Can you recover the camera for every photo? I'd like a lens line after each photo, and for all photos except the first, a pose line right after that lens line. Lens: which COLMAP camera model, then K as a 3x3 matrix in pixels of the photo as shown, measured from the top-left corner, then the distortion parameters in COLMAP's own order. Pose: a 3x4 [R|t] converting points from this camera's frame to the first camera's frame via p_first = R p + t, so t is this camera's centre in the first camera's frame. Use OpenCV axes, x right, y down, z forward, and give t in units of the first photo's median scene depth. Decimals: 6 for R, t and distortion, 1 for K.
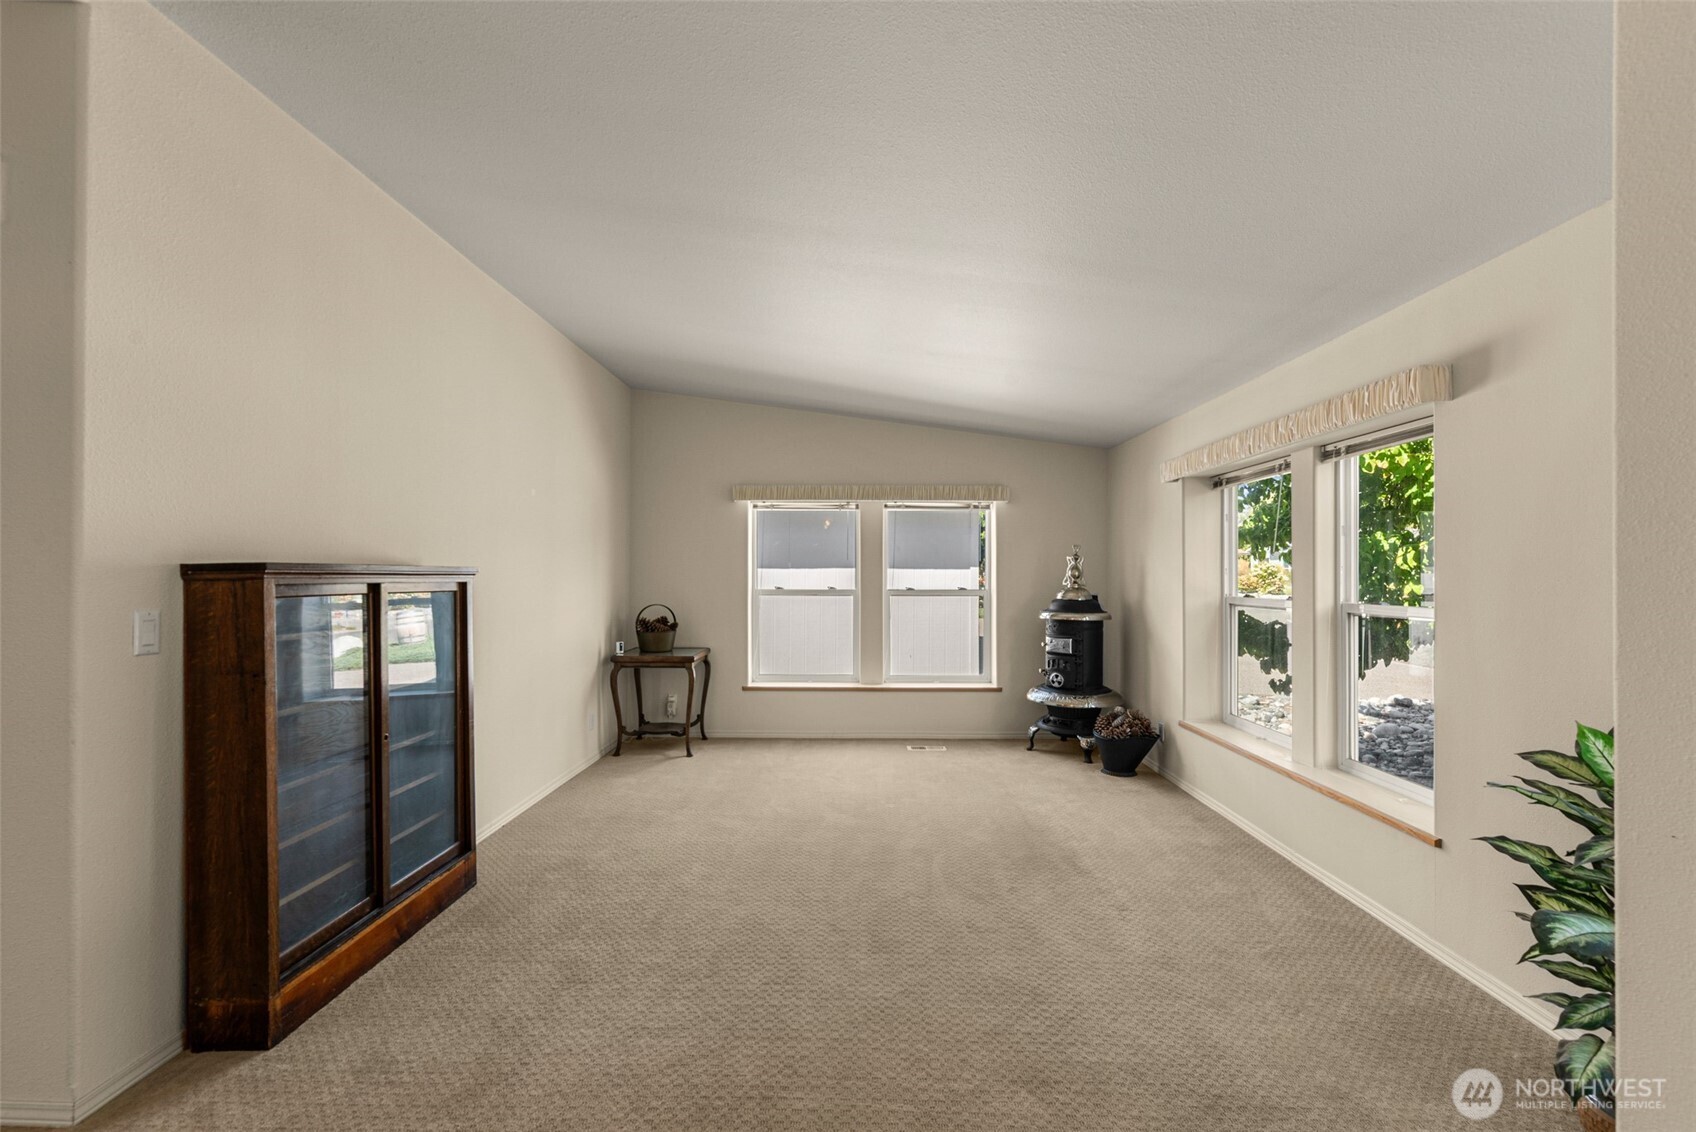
lens RADIAL K [[735.6, 0, 854.5], [0, 735.6, 571.6], [0, 0, 1]] dist [-0.000039, -0.000103]
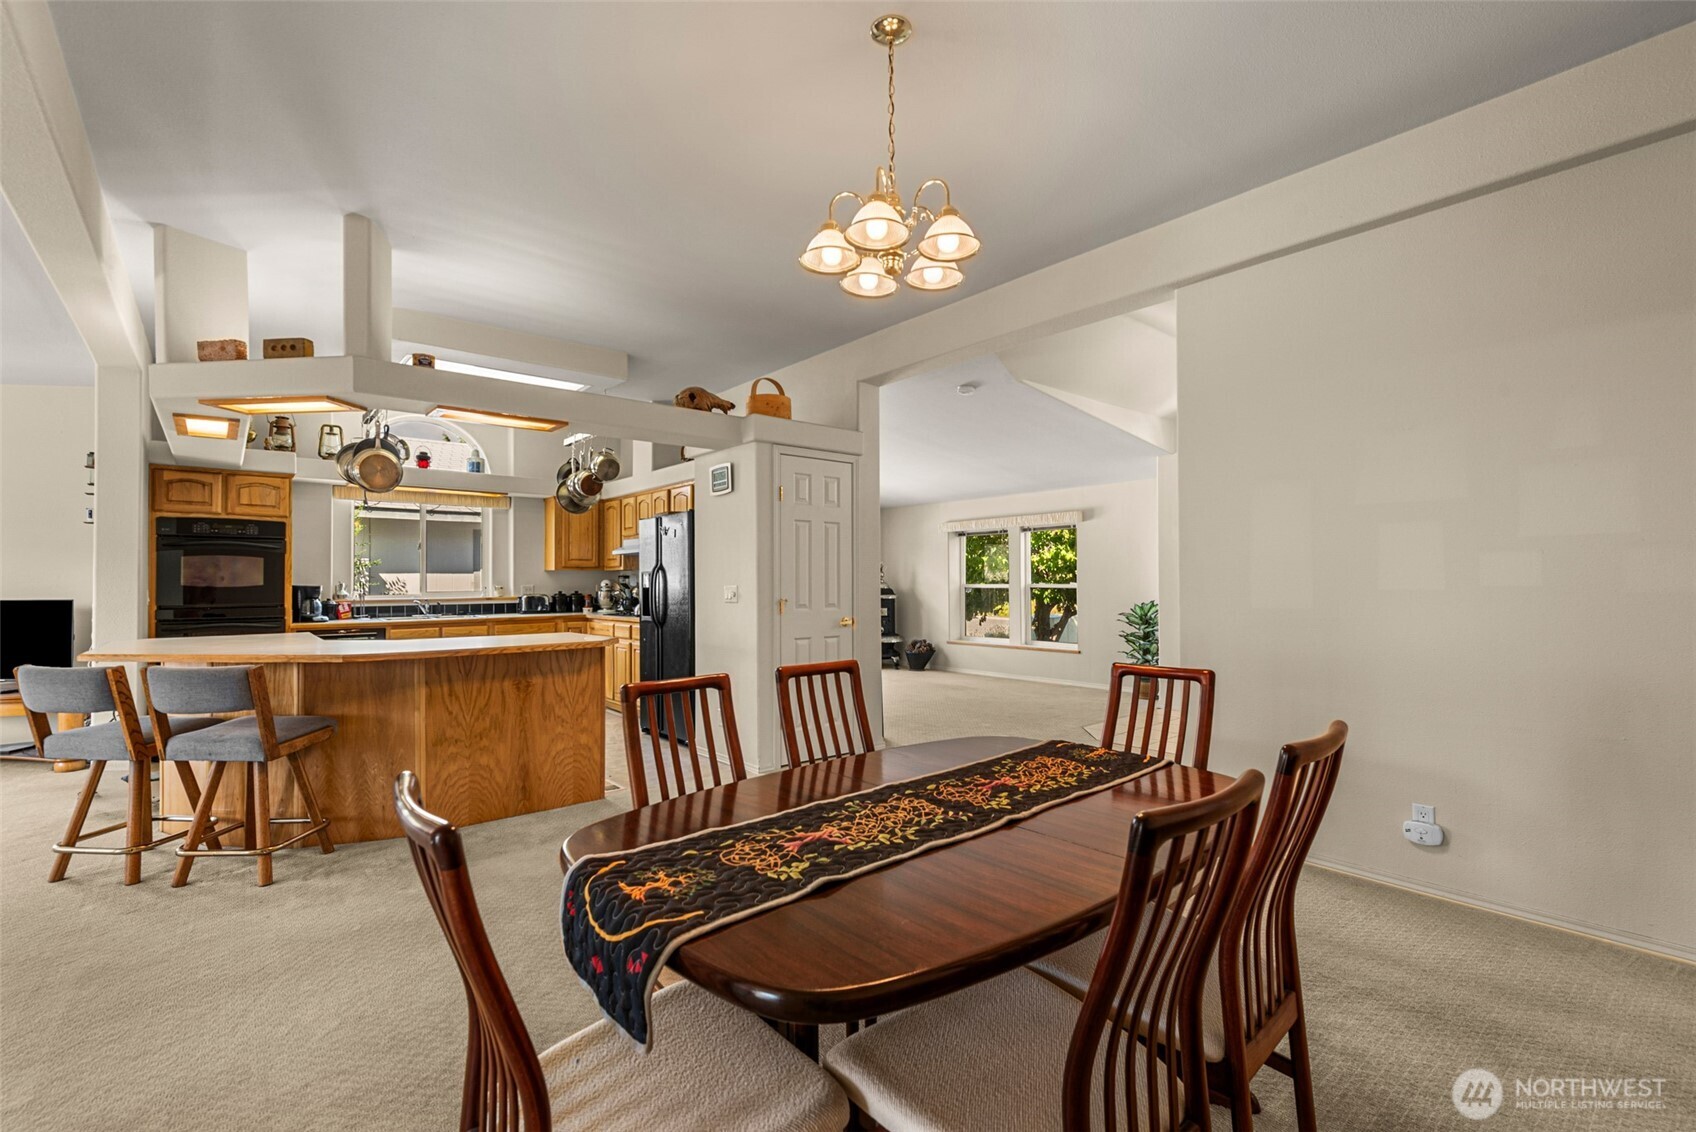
lens RADIAL K [[743.1, 0, 856.4], [0, 743.1, 570.5], [0, 0, 1]] dist [0.001428, 0.000018]
pose [[0.758671, 0.005456, 0.651451, -1.058738], [0.002829, 0.999928, -0.011668, 0.014012], [-0.651468, 0.010695, 0.758601, -0.453009]]
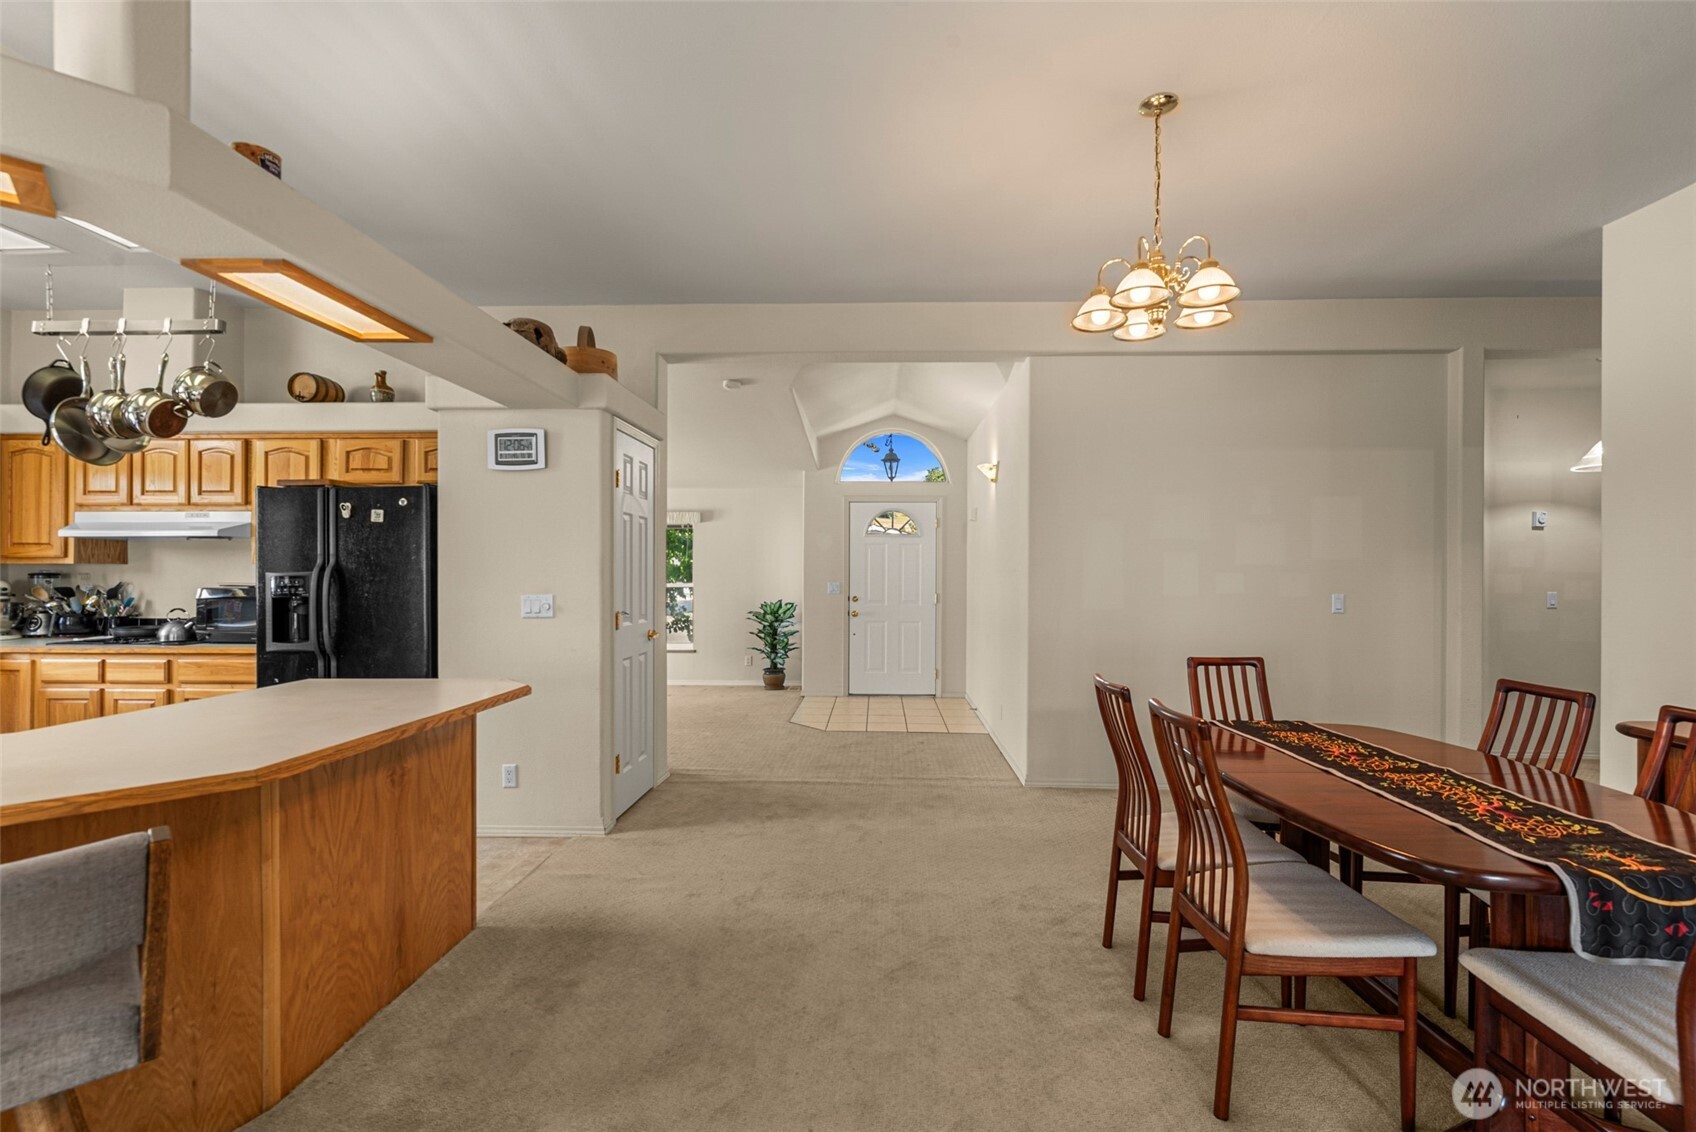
lens RADIAL K [[737.4, 0, 855.9], [0, 737.4, 569.9], [0, 0, 1]] dist [0.001450, -0.000249]
pose [[0.034426, 0.003847, 0.999400, -1.253898], [-0.006635, 0.999971, -0.003620, -0.001608], [-0.999385, -0.006507, 0.034451, 0.054869]]
